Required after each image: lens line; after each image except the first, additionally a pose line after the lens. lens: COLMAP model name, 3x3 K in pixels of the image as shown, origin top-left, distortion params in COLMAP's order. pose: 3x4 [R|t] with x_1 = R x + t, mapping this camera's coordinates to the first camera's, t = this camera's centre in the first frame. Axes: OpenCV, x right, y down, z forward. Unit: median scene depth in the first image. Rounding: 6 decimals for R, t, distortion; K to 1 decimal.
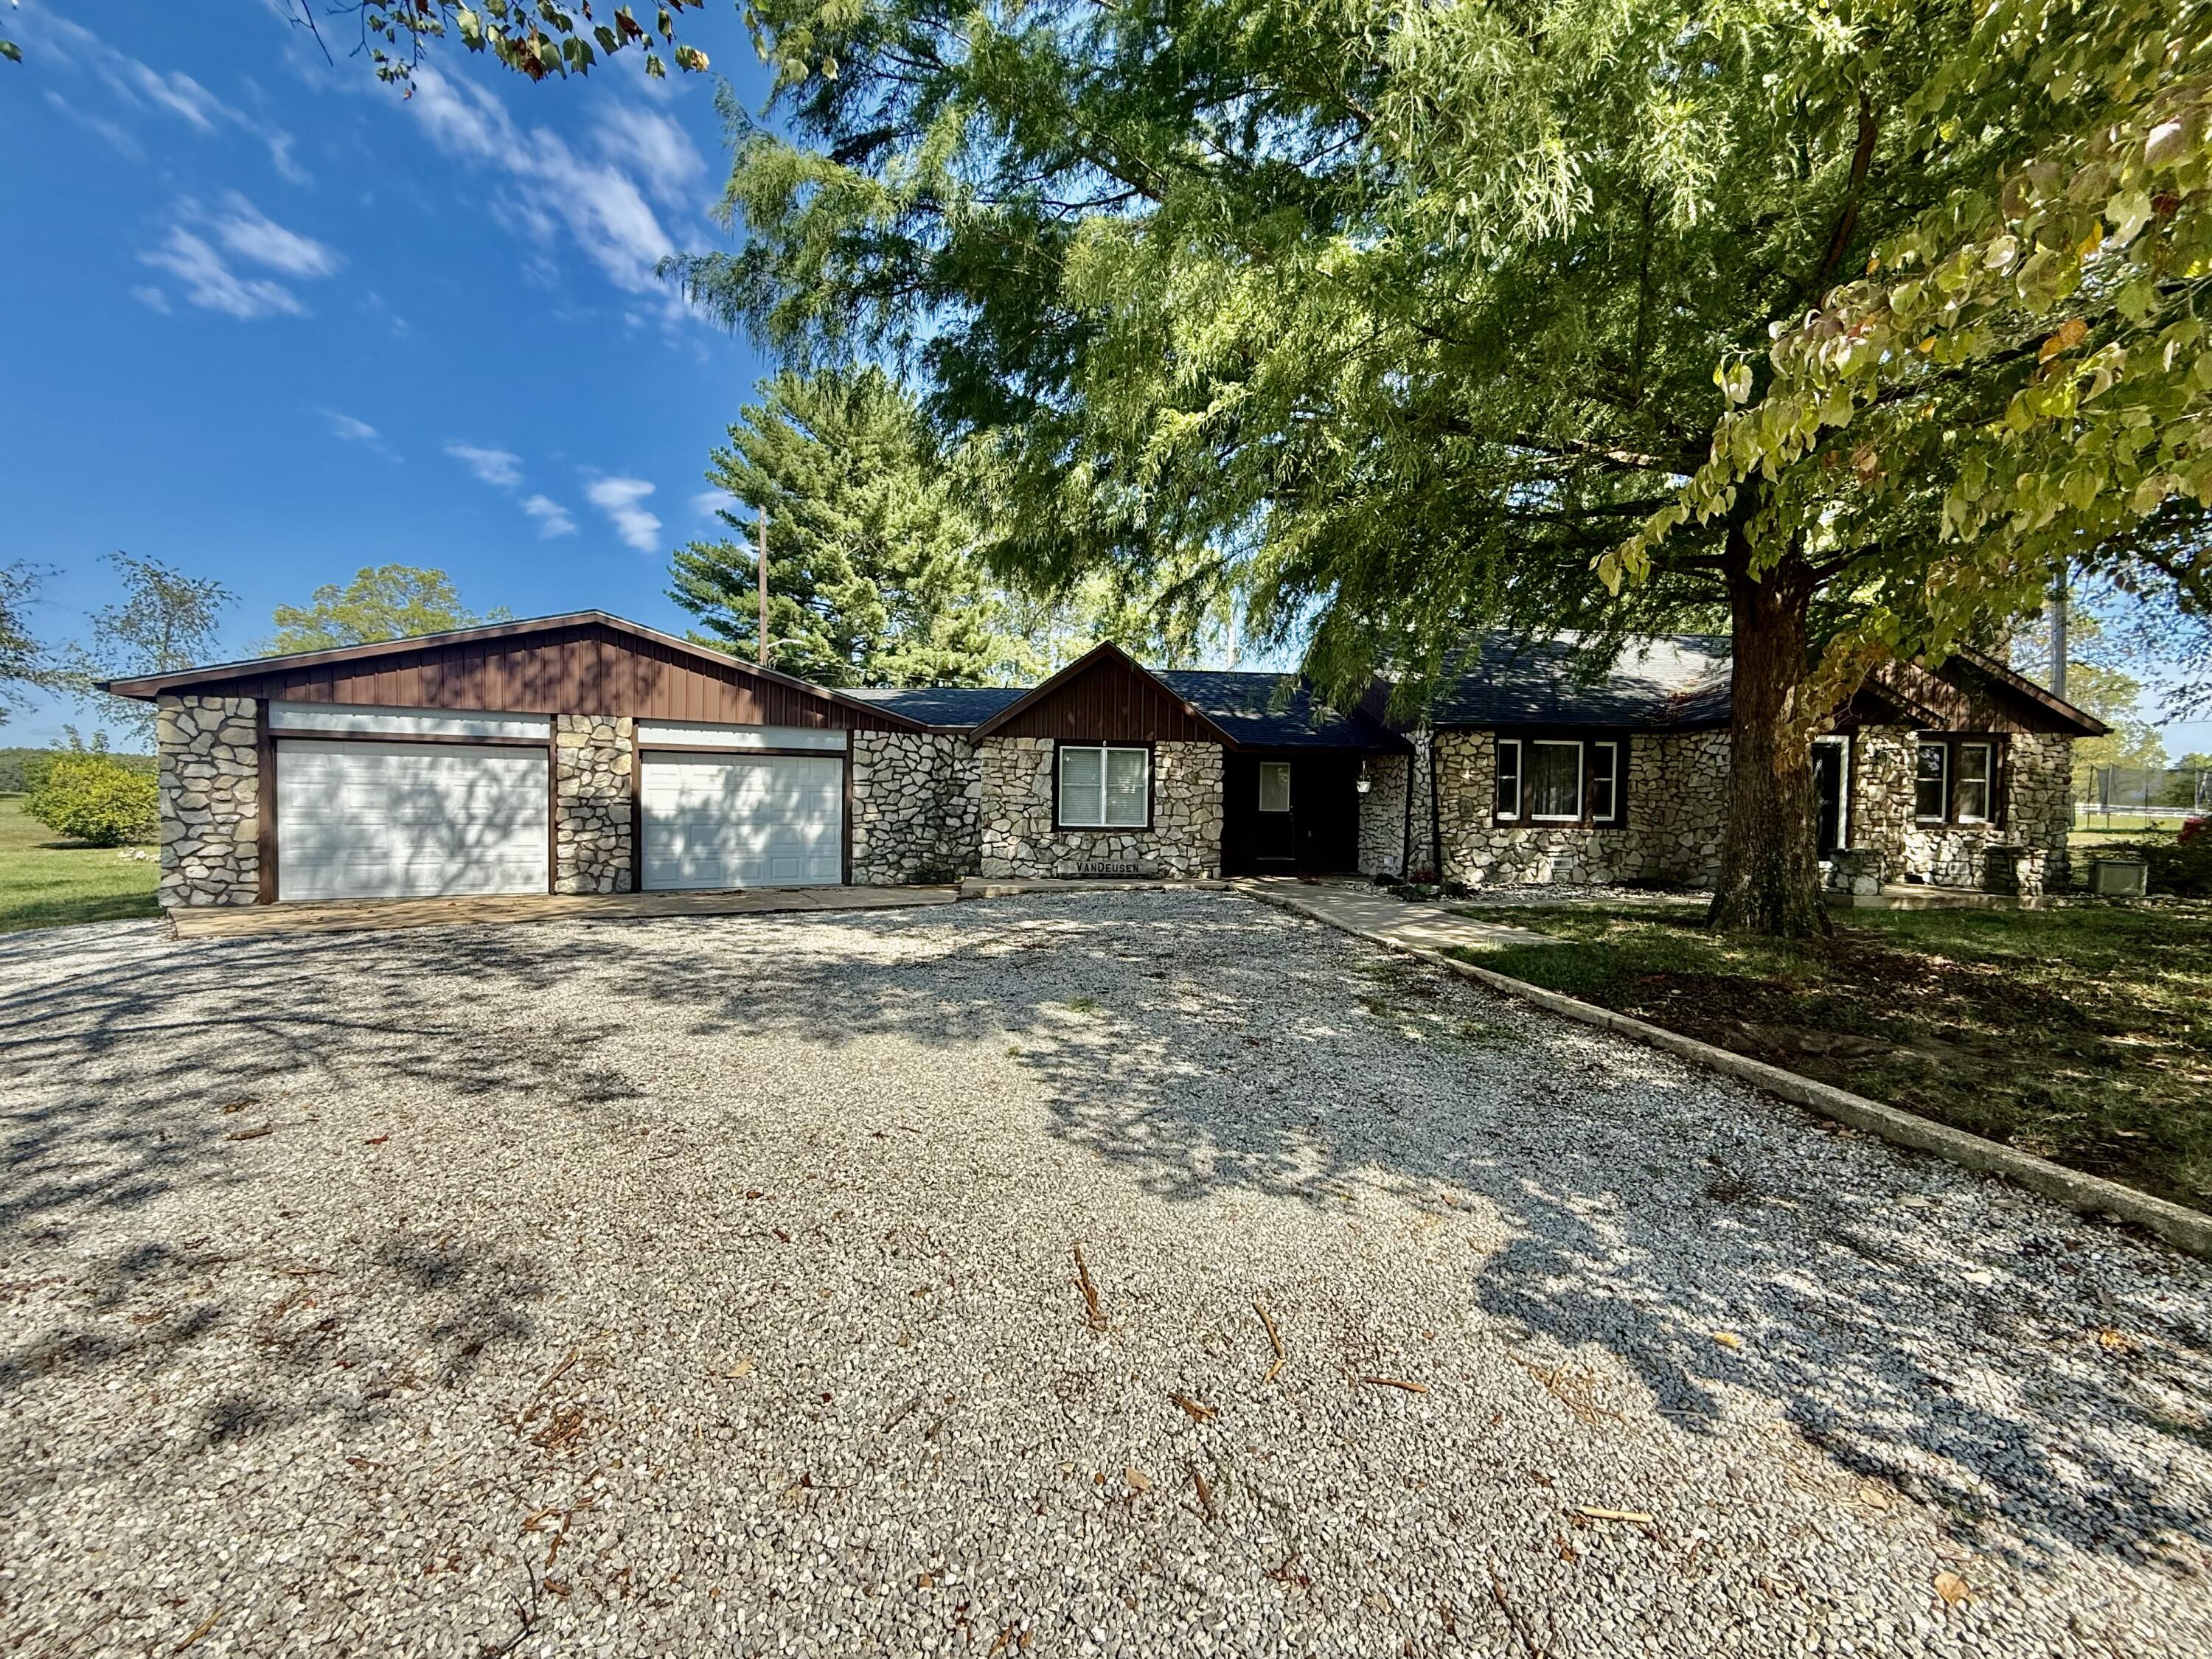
lens RADIAL K [[902.7, 0, 1105.4], [0, 902.7, 834.7], [0, 0, 1]] dist [0.006980, -0.000217]
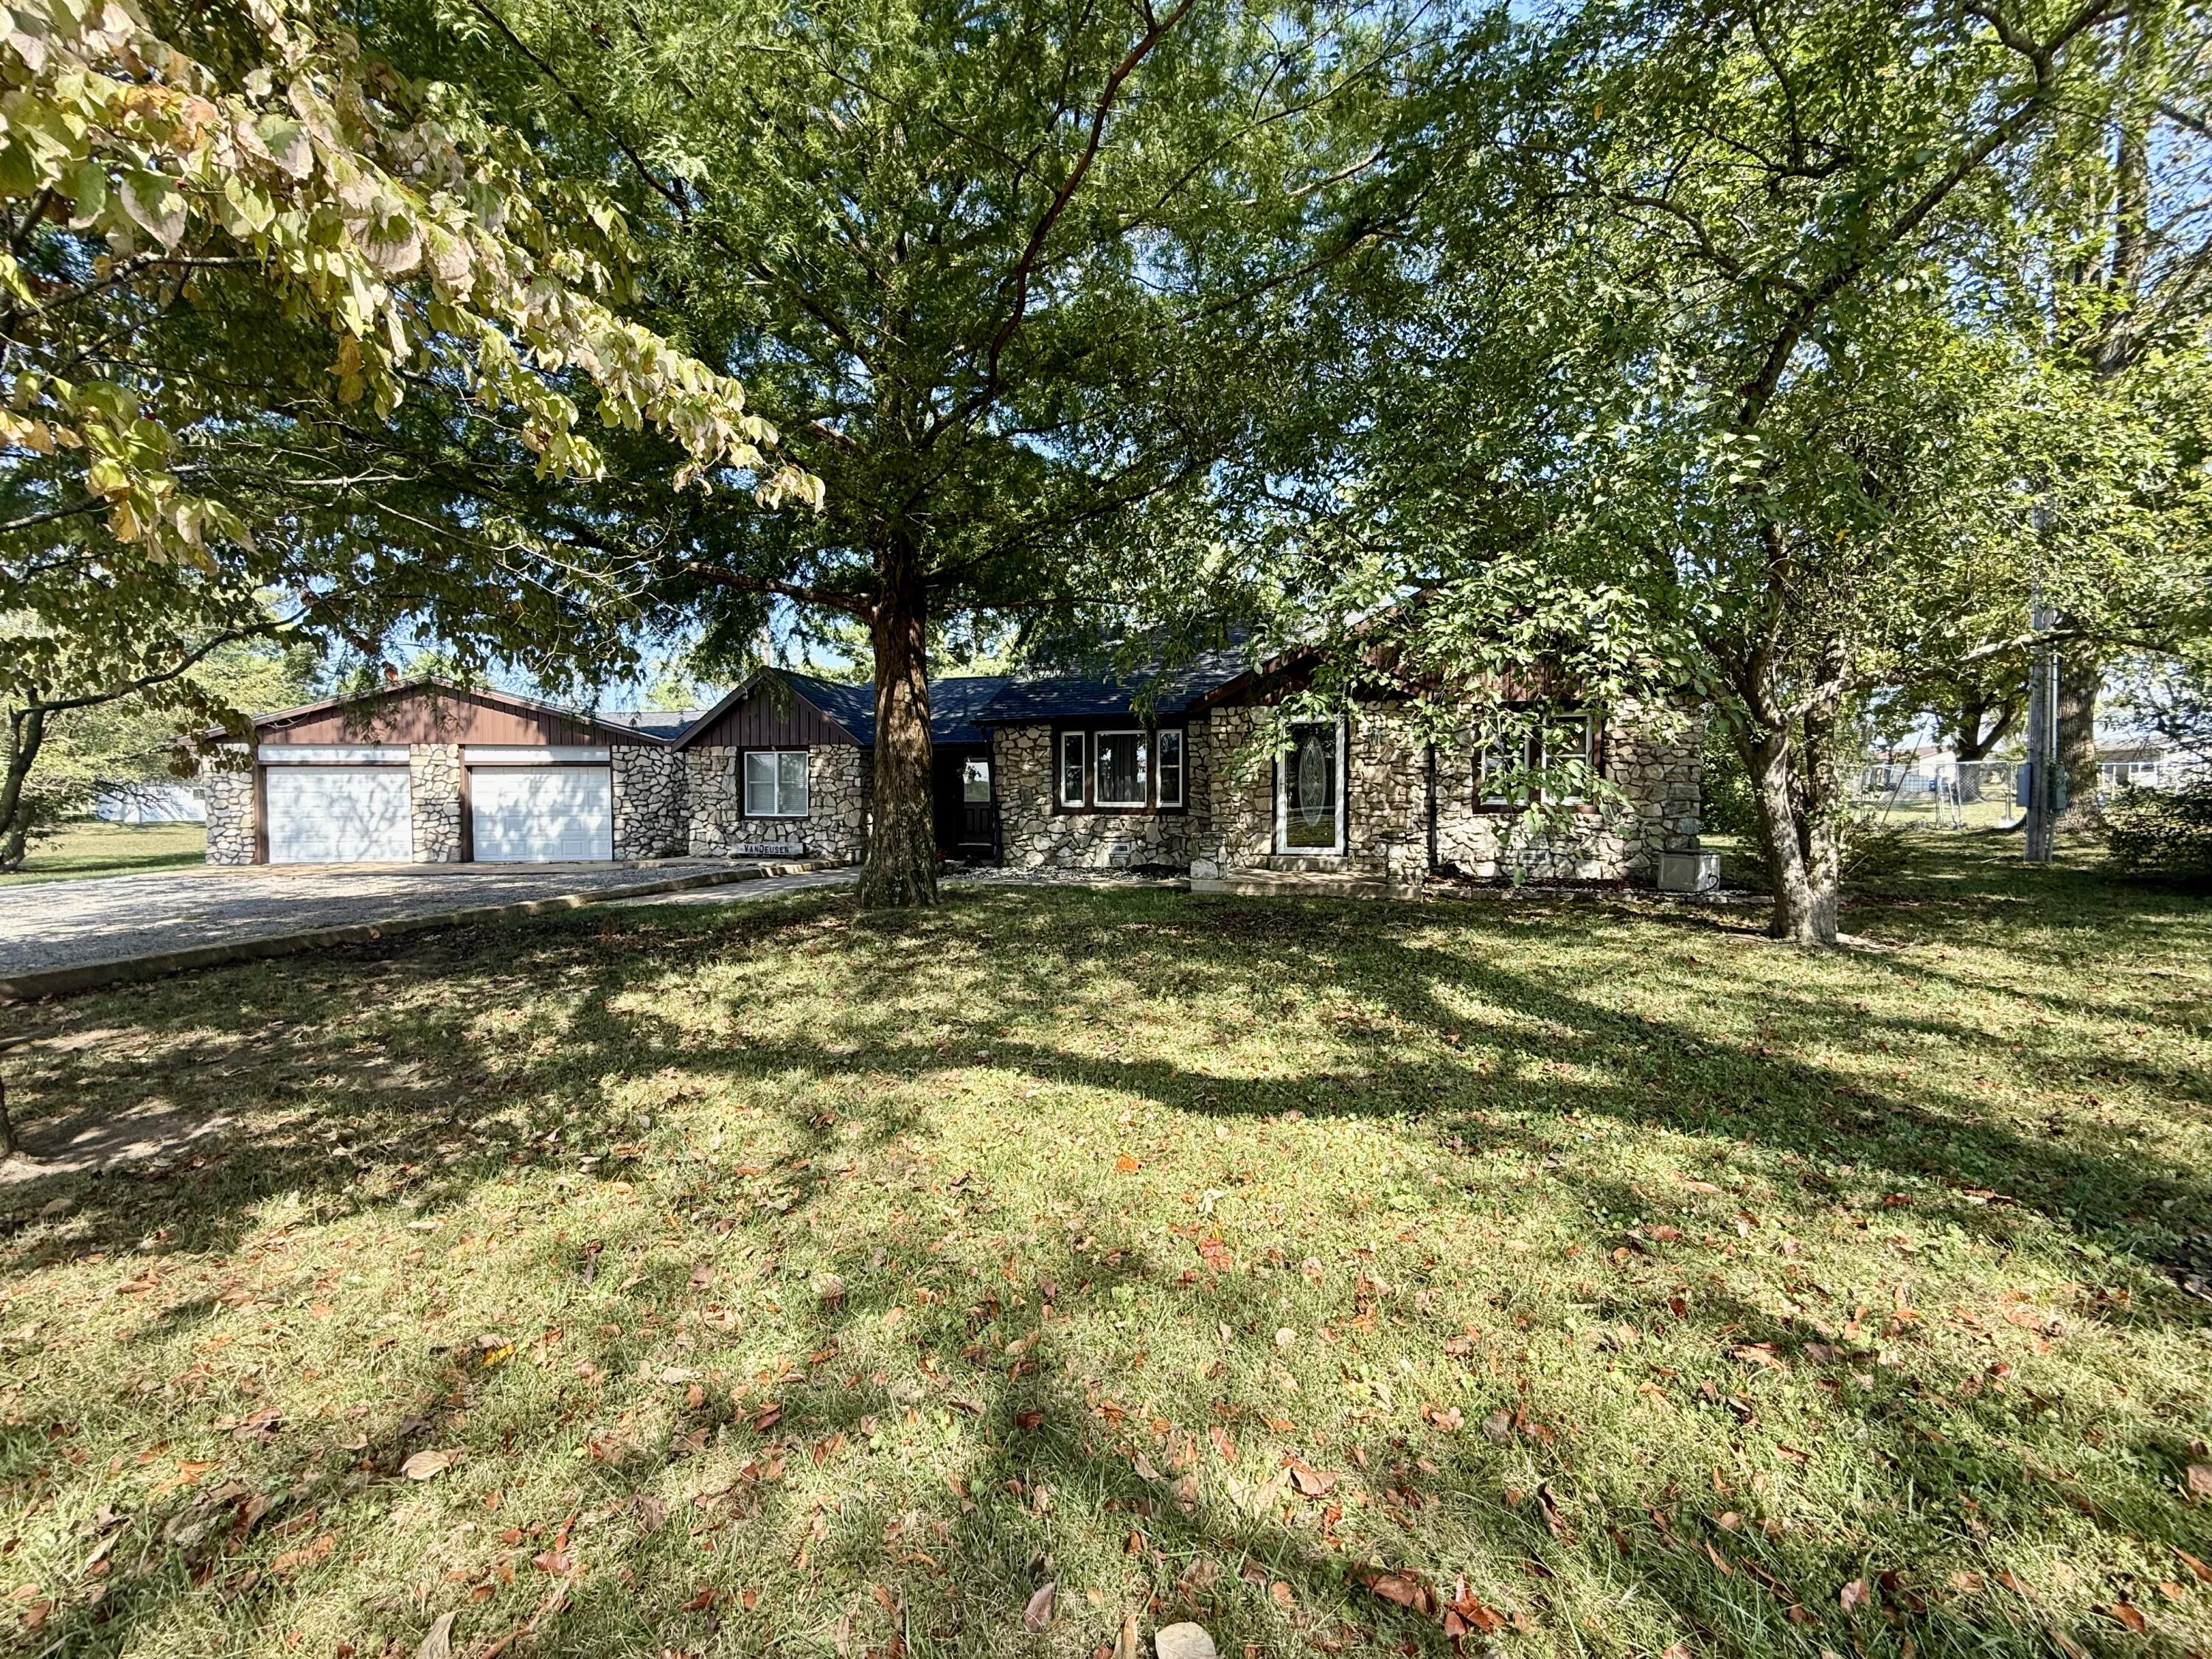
lens RADIAL K [[902.7, 0, 1112.3], [0, 902.7, 819.2], [0, 0, 1]] dist [0.006980, -0.000217]
pose [[0.923477, -0.005582, -0.383613, 0.927183], [0.001538, 0.999940, -0.010848, 0.009522], [0.383650, 0.009428, 0.923430, 0.040955]]
